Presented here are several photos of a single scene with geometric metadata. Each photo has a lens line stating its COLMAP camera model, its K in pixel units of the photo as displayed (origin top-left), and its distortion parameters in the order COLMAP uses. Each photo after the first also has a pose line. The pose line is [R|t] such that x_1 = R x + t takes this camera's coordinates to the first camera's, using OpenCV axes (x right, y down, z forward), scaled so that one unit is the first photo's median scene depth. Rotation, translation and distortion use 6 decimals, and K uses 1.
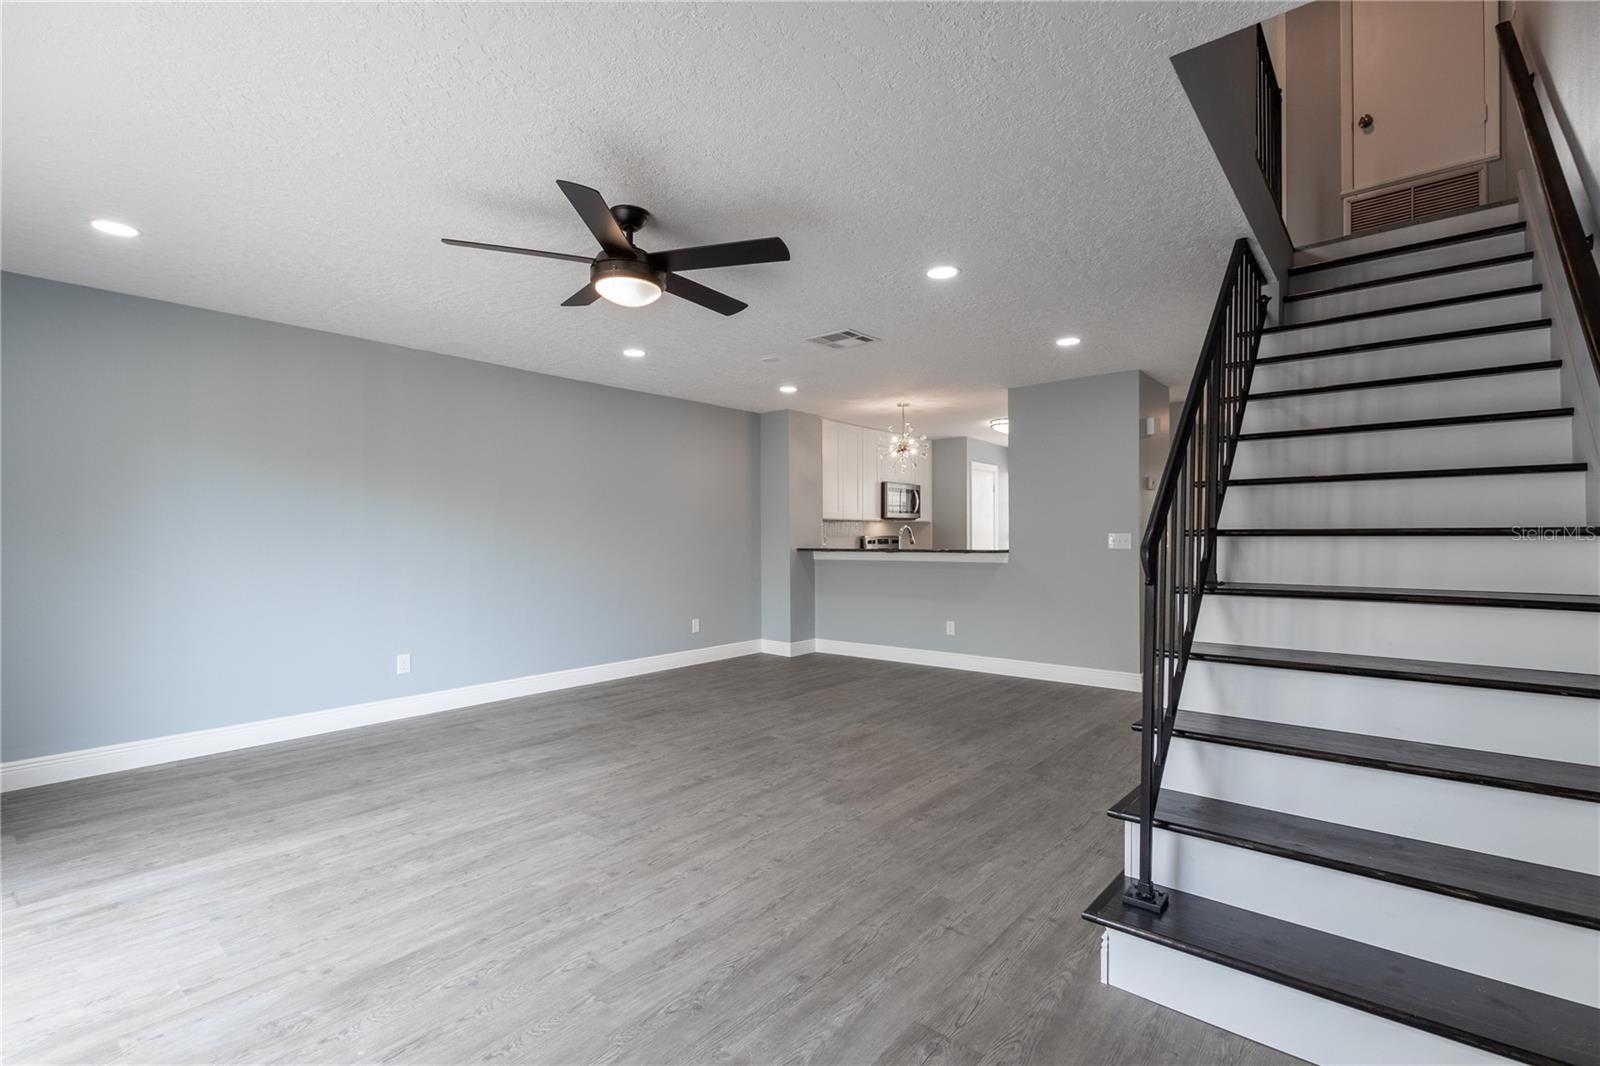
lens RADIAL K [[722.8, 0, 805.9], [0, 722.8, 541.2], [0, 0, 1]] dist [0.009417, -0.005145]
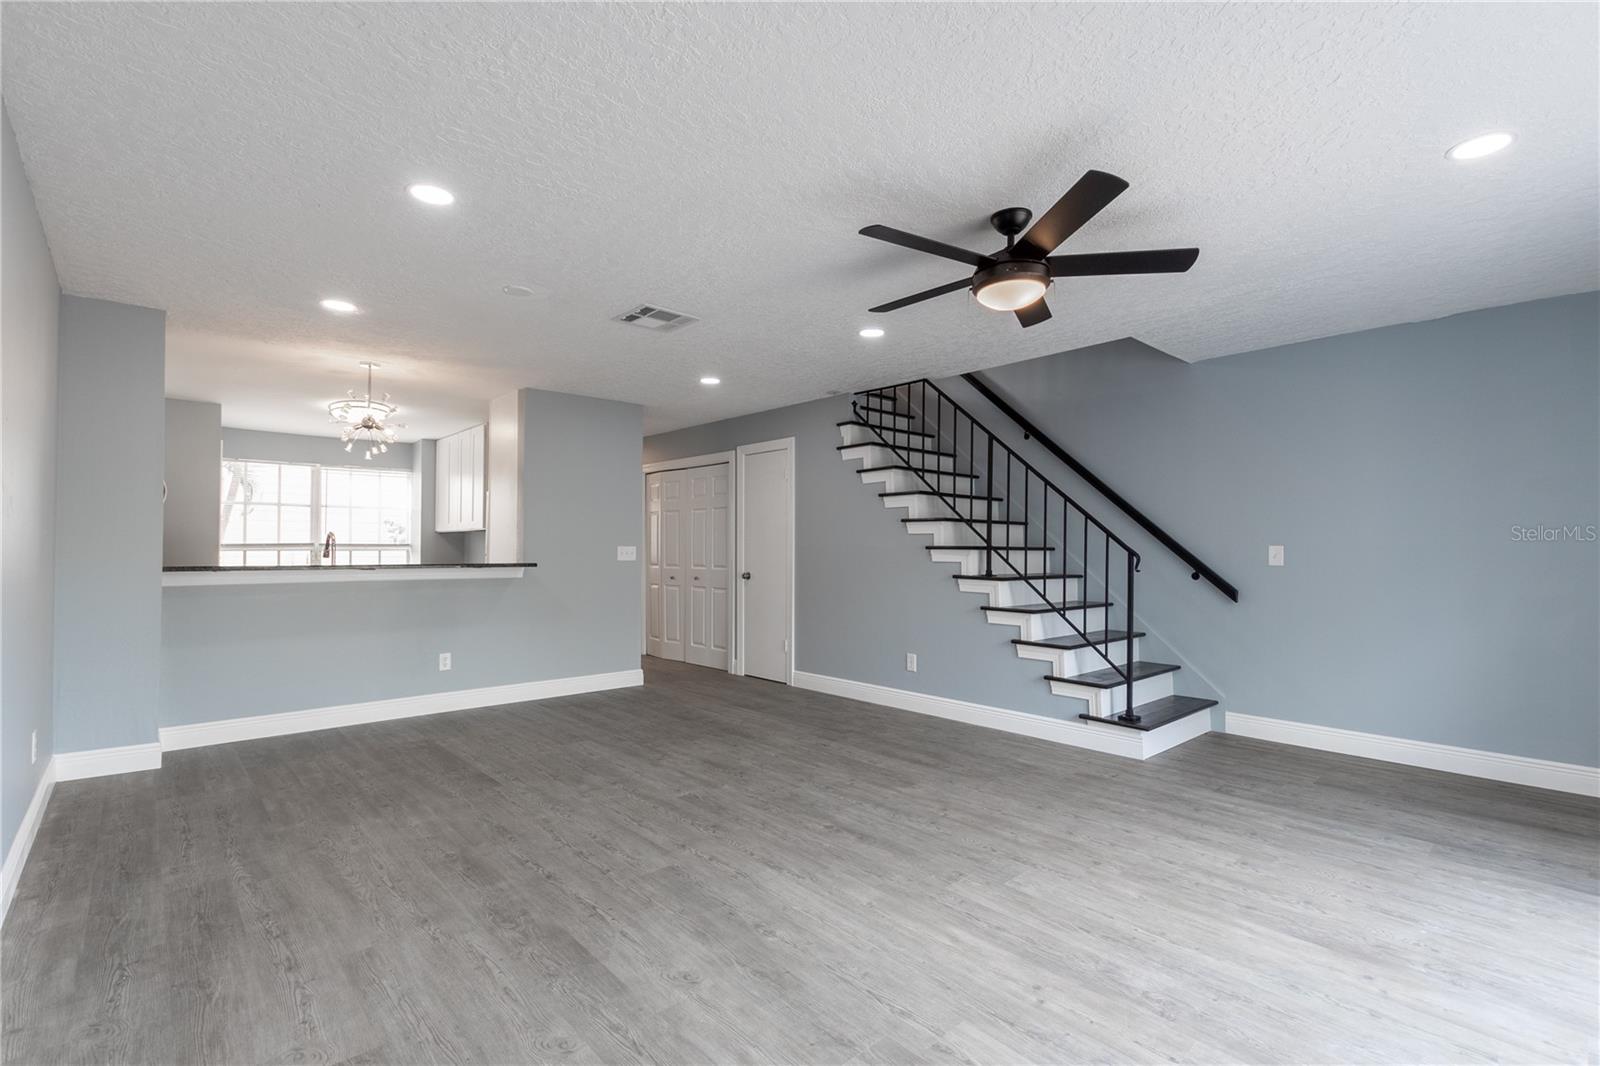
lens RADIAL K [[722.8, 0, 795.1], [0, 722.8, 538.7], [0, 0, 1]] dist [0.009417, -0.005145]
pose [[0.147557, 0.021911, 0.988811, -1.011380], [0.002377, 0.999744, -0.022508, 0.004304], [-0.989051, 0.005671, 0.147467, 0.926741]]
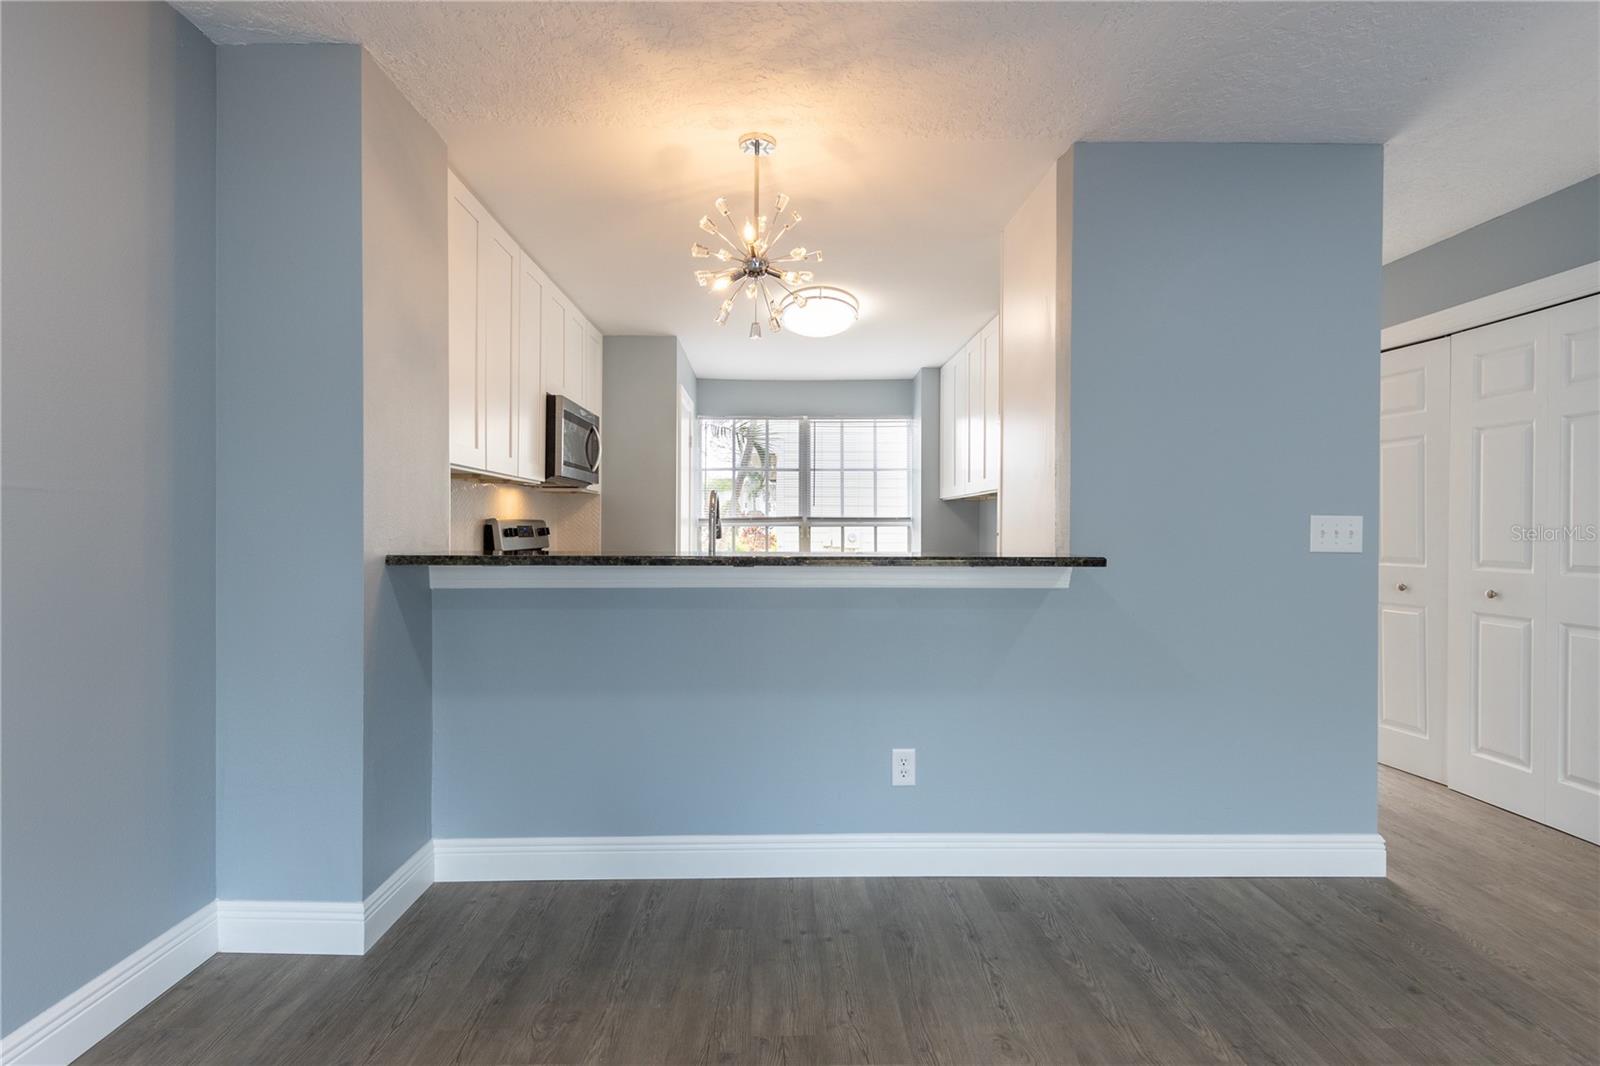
lens RADIAL K [[722.8, 0, 795.2], [0, 722.8, 526.4], [0, 0, 1]] dist [0.009417, -0.005145]
pose [[0.757295, 0.006779, 0.653038, -0.161467], [-0.003243, 0.999973, -0.006619, -0.001951], [-0.653065, 0.002895, 0.757296, 1.408807]]
